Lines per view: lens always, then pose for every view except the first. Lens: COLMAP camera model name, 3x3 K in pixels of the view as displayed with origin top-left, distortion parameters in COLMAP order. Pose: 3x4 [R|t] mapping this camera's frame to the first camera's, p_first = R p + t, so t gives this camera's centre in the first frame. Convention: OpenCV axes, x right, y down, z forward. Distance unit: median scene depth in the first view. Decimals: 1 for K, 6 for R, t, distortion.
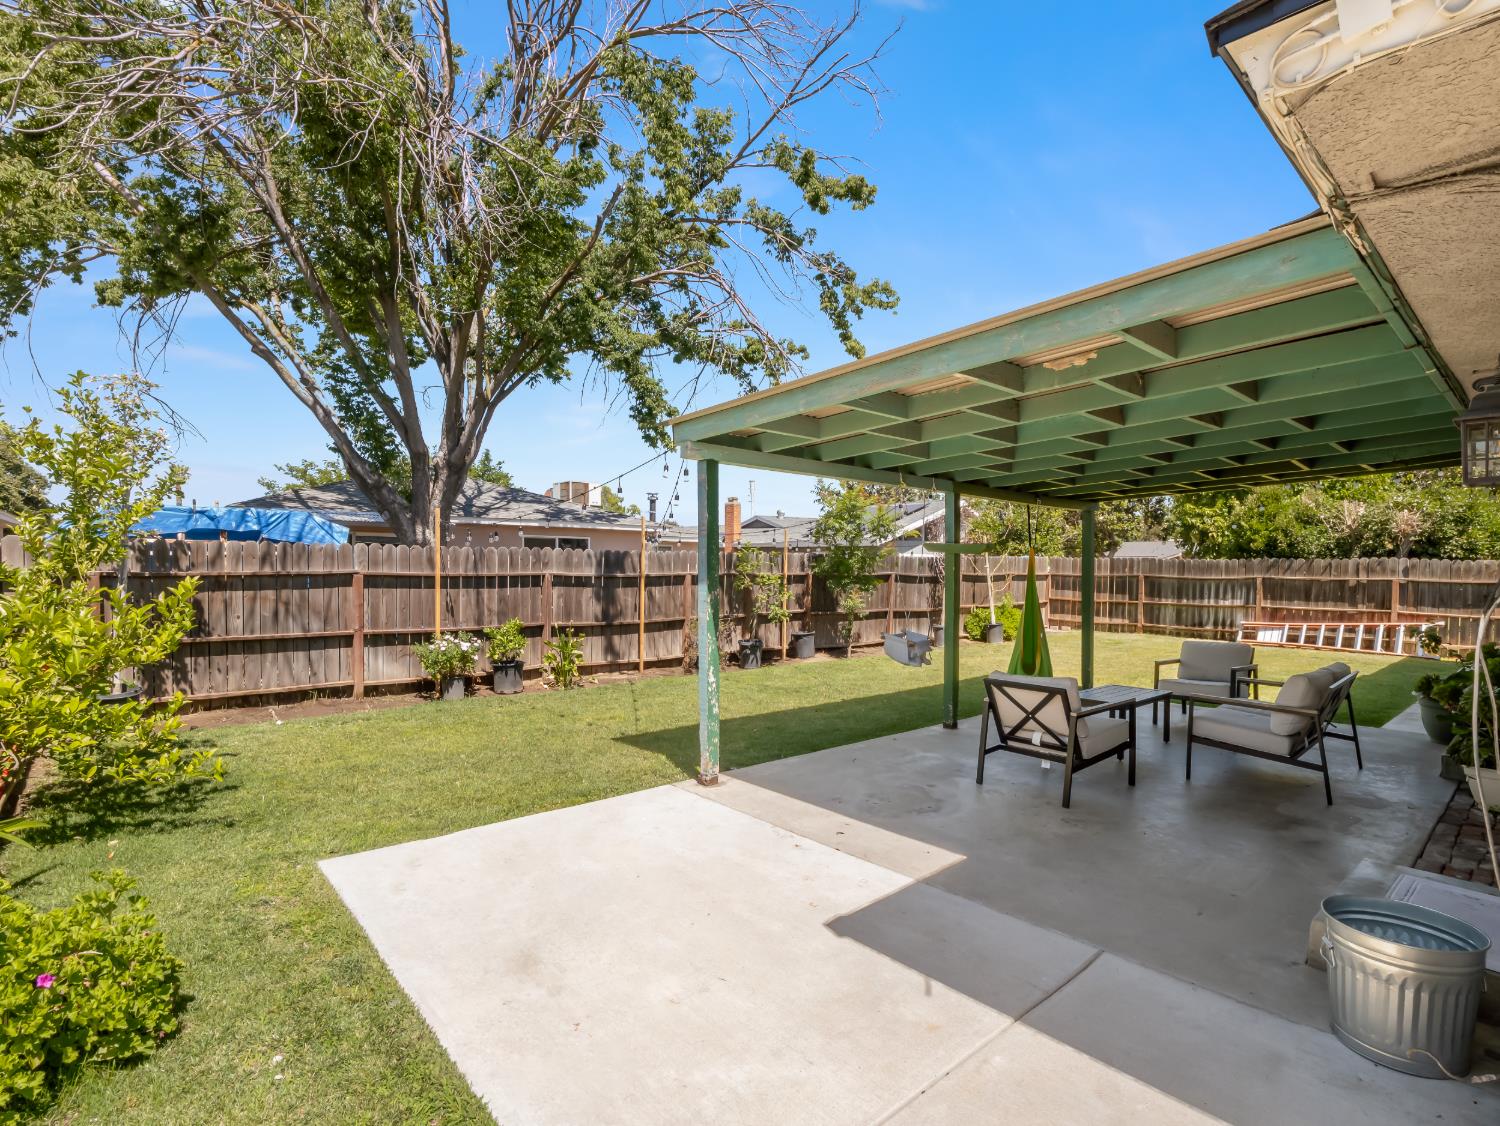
lens RADIAL K [[720.0, 0, 738.6], [0, 720.0, 563.9], [0, 0, 1]] dist [-0.000885, -0.000052]
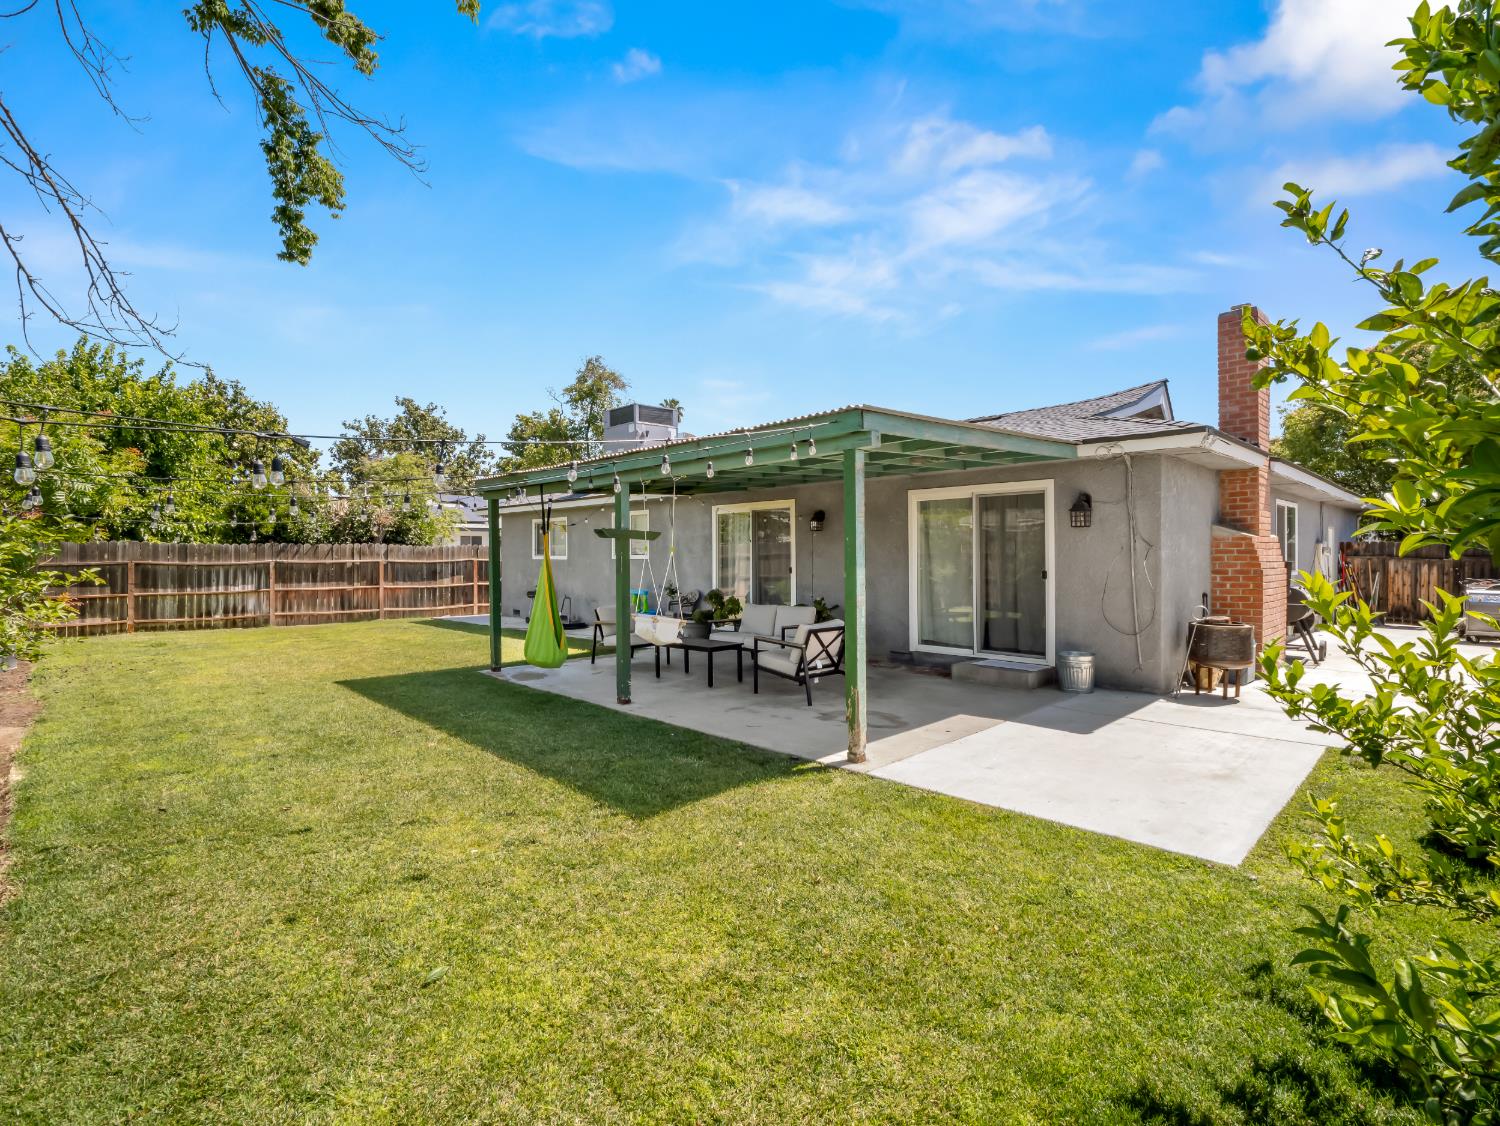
lens RADIAL K [[720.0, 0, 738.6], [0, 720.0, 563.9], [0, 0, 1]] dist [-0.000885, -0.000052]
pose [[-0.047917, -0.021464, 0.998621, -0.332889], [-0.000191, 0.999769, 0.021480, -0.000538], [-0.998851, 0.000839, -0.047910, 0.380412]]
